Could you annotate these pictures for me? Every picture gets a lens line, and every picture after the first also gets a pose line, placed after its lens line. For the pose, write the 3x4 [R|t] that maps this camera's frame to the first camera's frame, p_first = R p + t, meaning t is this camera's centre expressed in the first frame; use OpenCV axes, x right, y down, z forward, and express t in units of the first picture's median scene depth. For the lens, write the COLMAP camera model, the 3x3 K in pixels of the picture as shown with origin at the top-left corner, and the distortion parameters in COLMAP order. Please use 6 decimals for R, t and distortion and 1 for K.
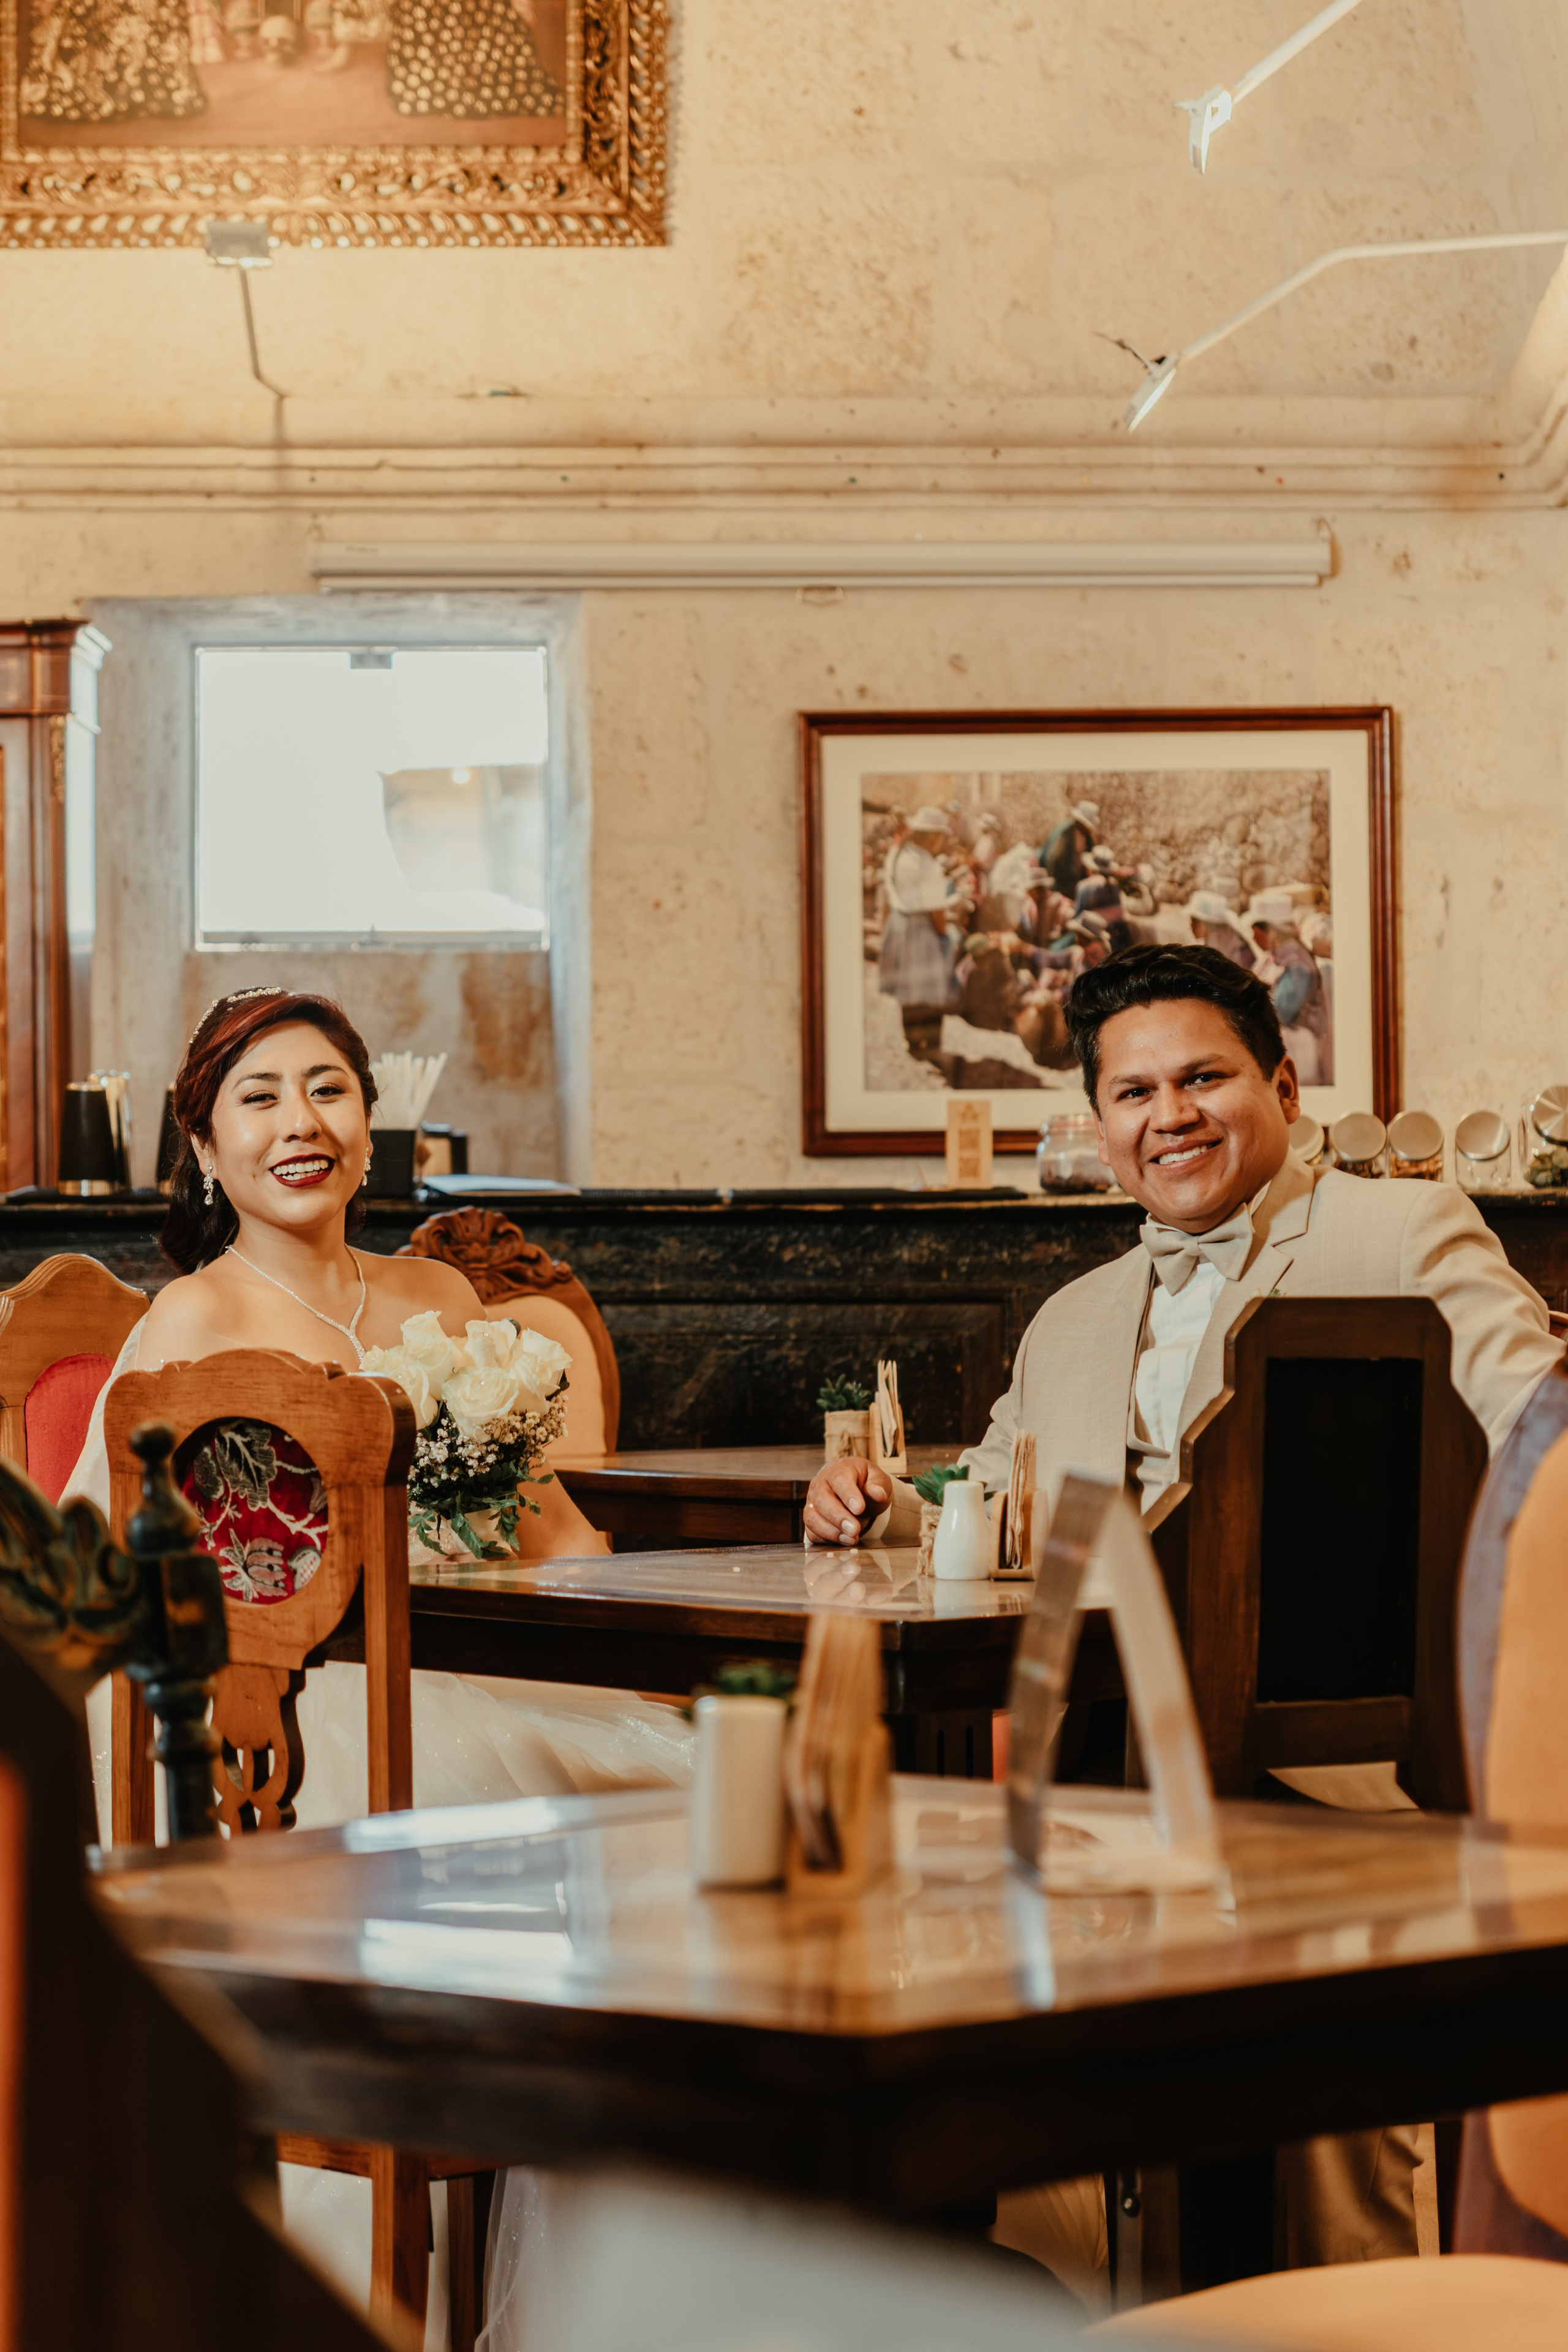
lens RADIAL K [[5561.7, 0, 743.3], [0, 5561.7, 990.6], [0, 0, 1]] dist [-0.010712, 0.142762]
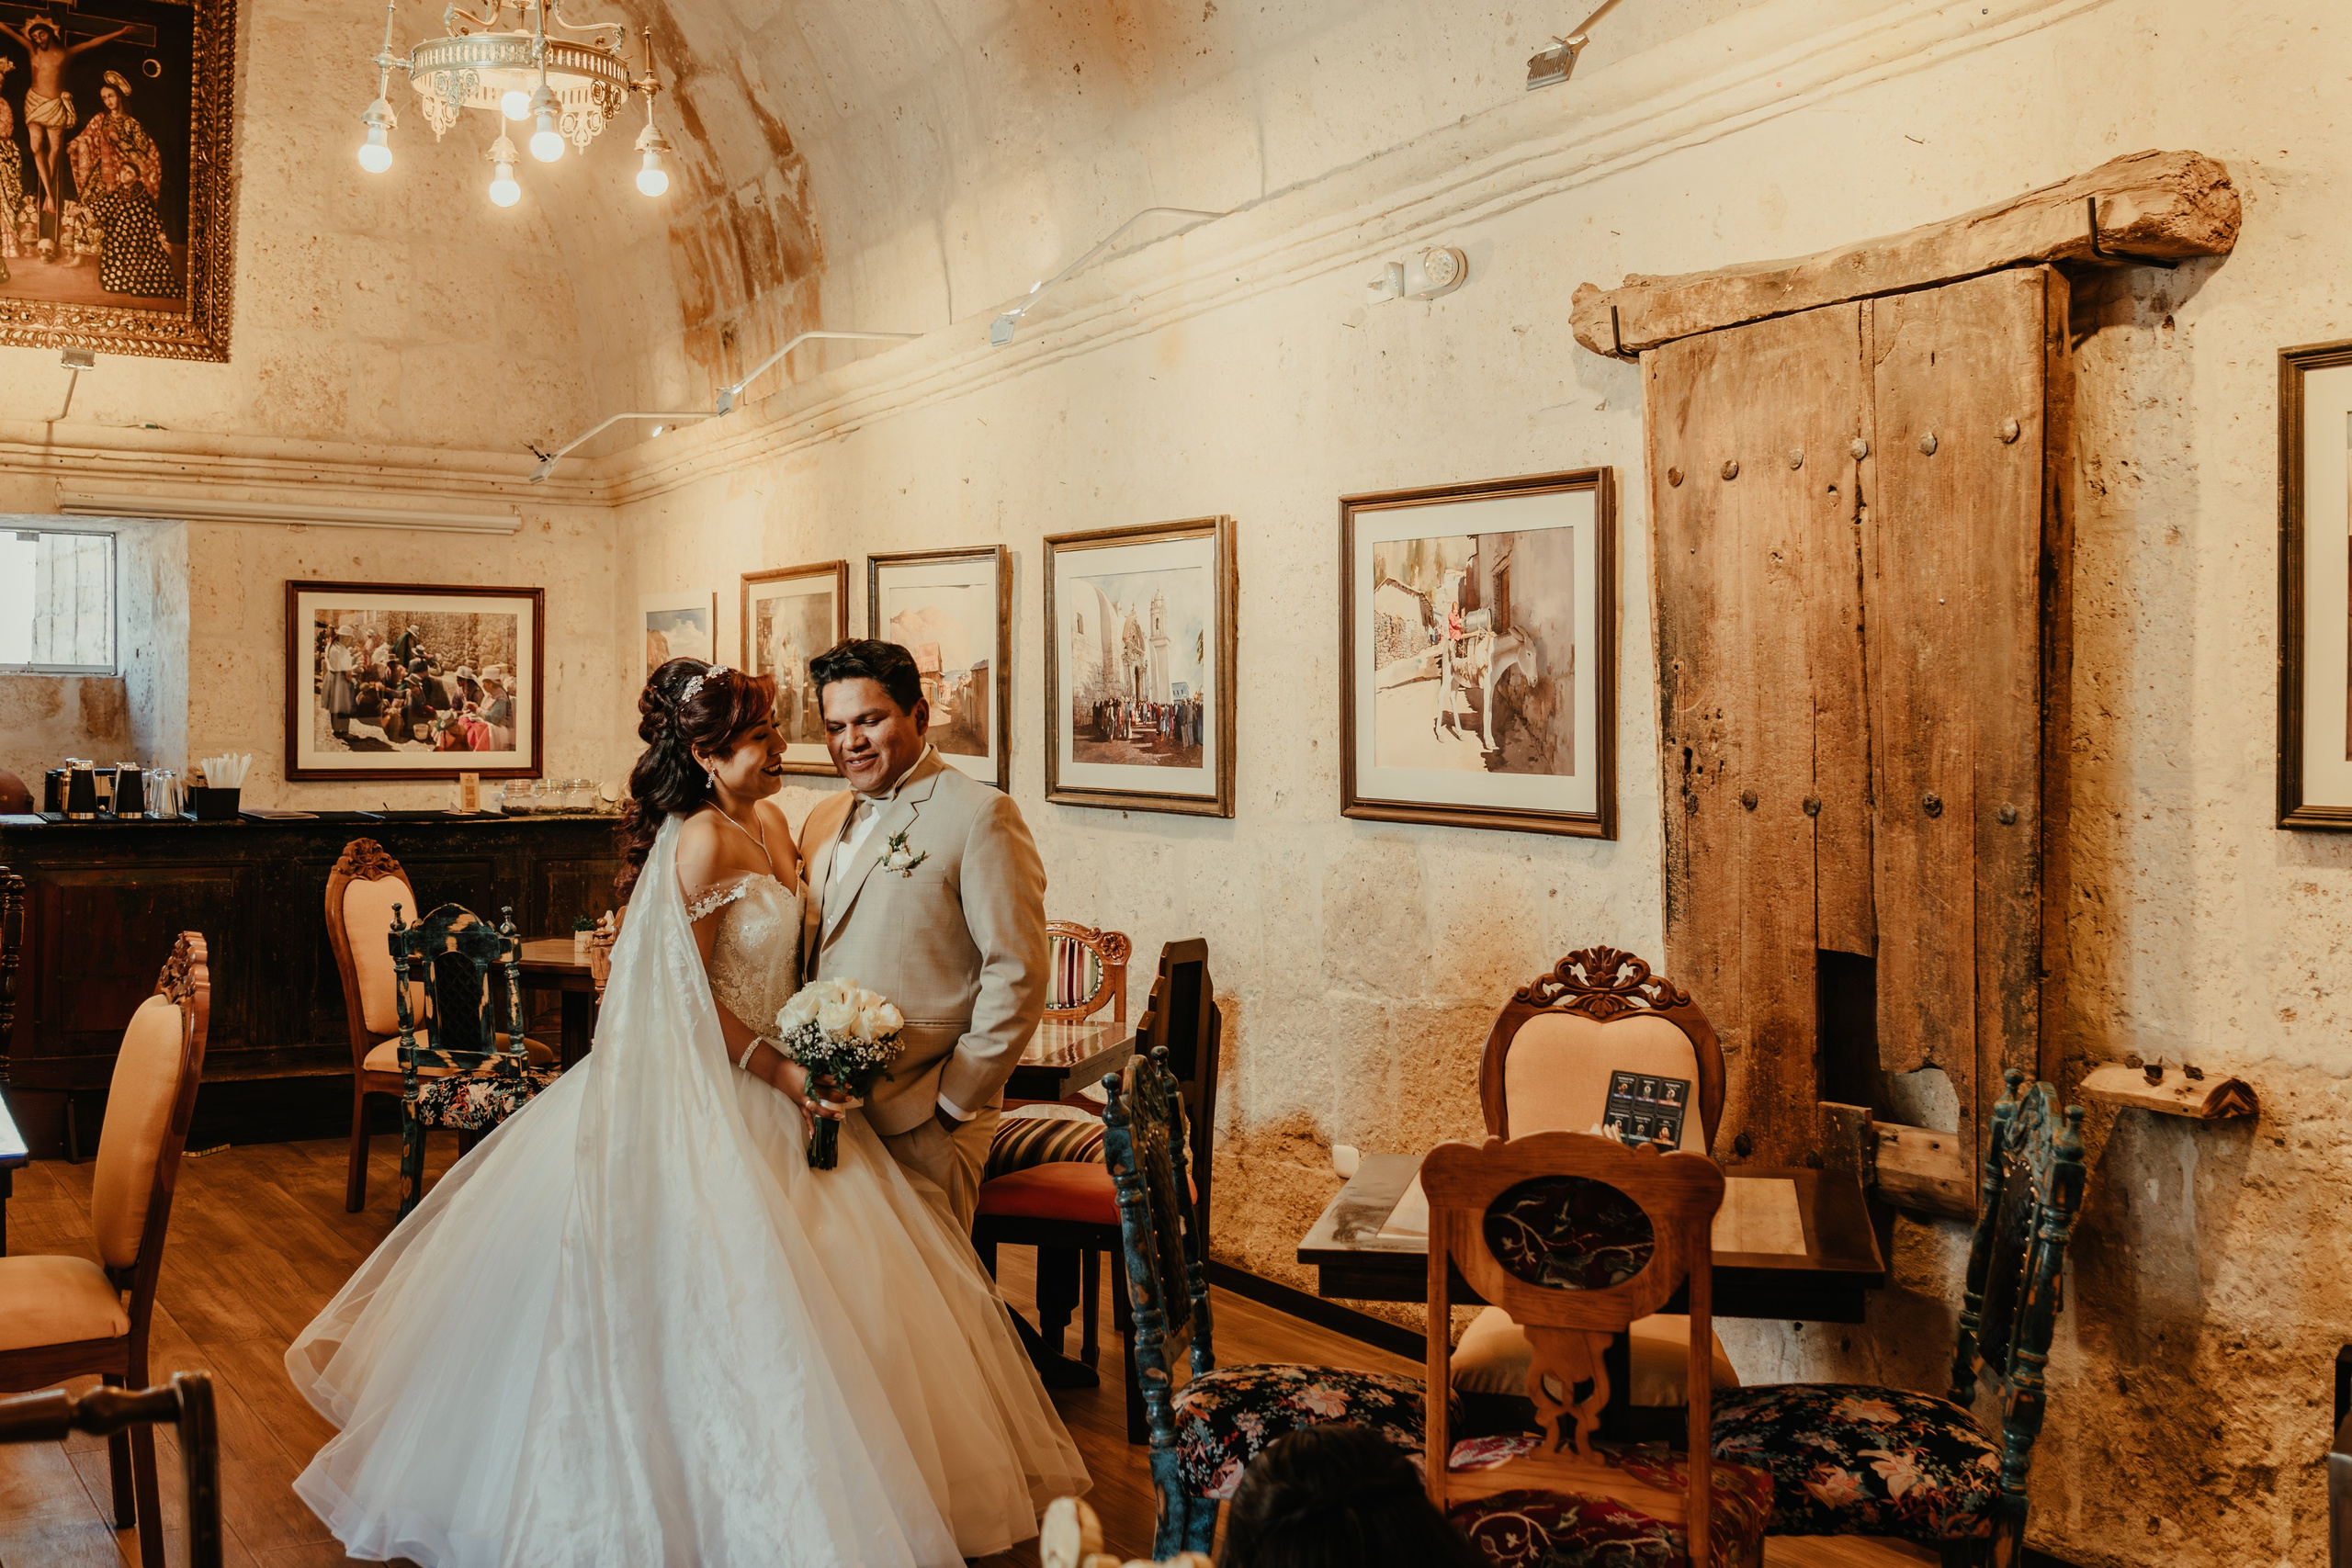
lens RADIAL K [[2543.5, 0, 1076.9], [0, 2543.5, 692.1], [0, 0, 1]] dist [-0.038801, 0.049690]
pose [[0.846291, 0.018592, 0.532396, -0.260675], [-0.037052, 0.999025, 0.024011, -0.041371], [-0.531431, -0.040046, 0.846155, -0.023208]]
